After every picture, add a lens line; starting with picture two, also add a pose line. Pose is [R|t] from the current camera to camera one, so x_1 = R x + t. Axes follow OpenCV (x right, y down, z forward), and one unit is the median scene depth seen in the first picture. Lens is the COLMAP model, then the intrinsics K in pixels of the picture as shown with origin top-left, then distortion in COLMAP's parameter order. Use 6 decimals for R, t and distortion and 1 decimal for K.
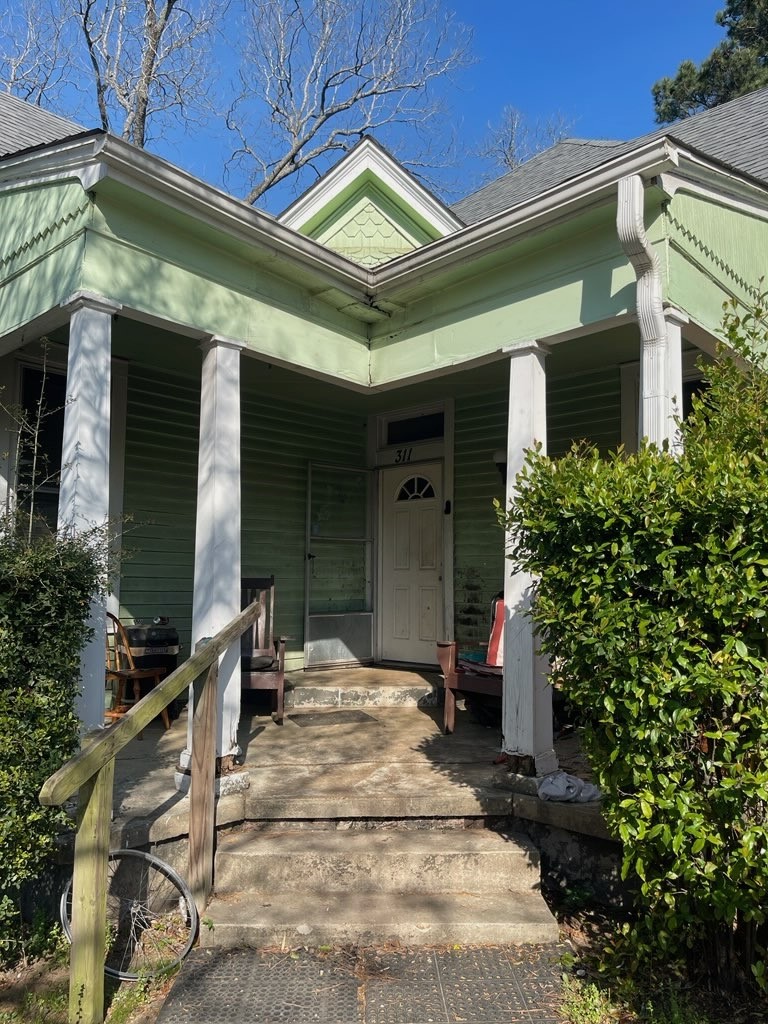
lens RADIAL K [[756.7, 0, 386.2], [0, 756.7, 517.6], [0, 0, 1]] dist [0.057042, -0.127255]
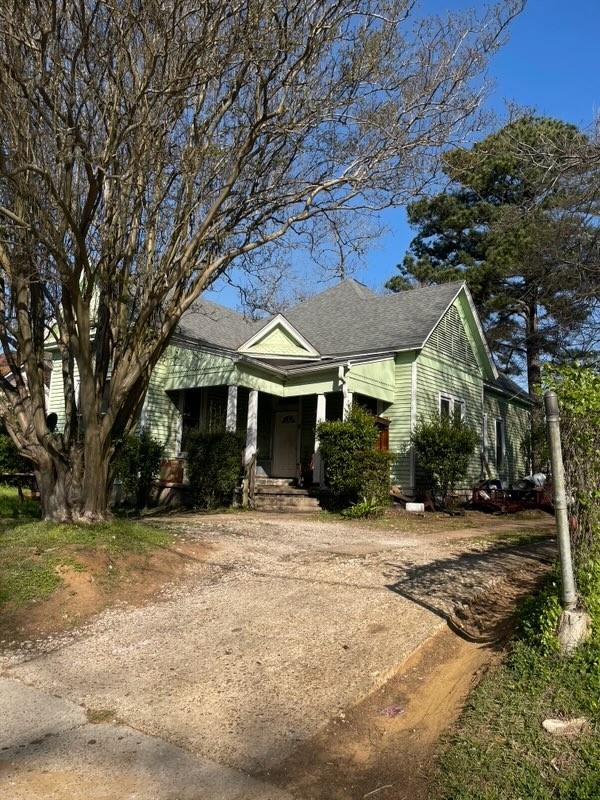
lens RADIAL K [[591.2, 0, 301.7], [0, 591.2, 404.4], [0, 0, 1]] dist [0.057042, -0.127255]
pose [[0.992898, 0.041549, 0.111478, -0.273048], [-0.037846, 0.998666, -0.035128, -0.026339], [-0.112788, 0.030660, 0.993146, -2.107876]]
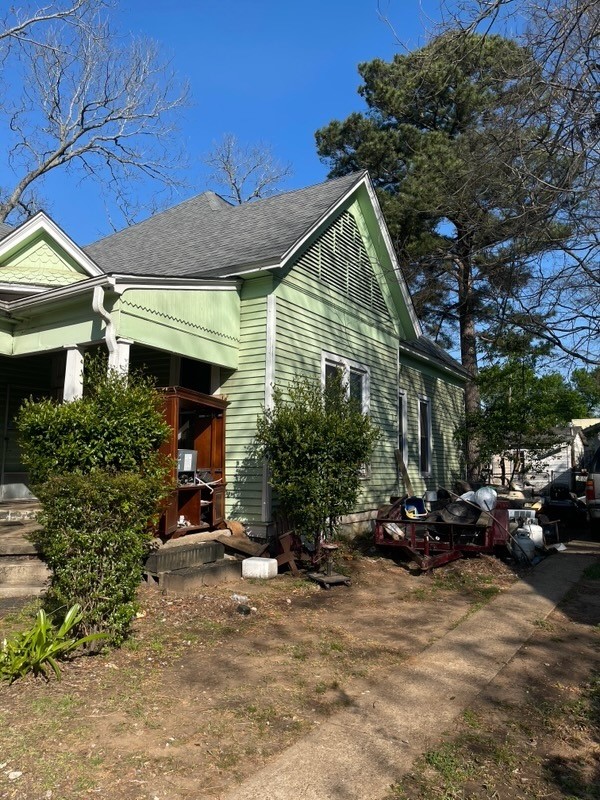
lens RADIAL K [[591.2, 0, 301.7], [0, 591.2, 404.4], [0, 0, 1]] dist [0.057042, -0.127255]
pose [[0.975581, 0.029454, 0.217656, 0.399021], [-0.026830, 0.999527, -0.015006, -0.038173], [-0.217995, 0.008800, 0.975910, -0.735221]]
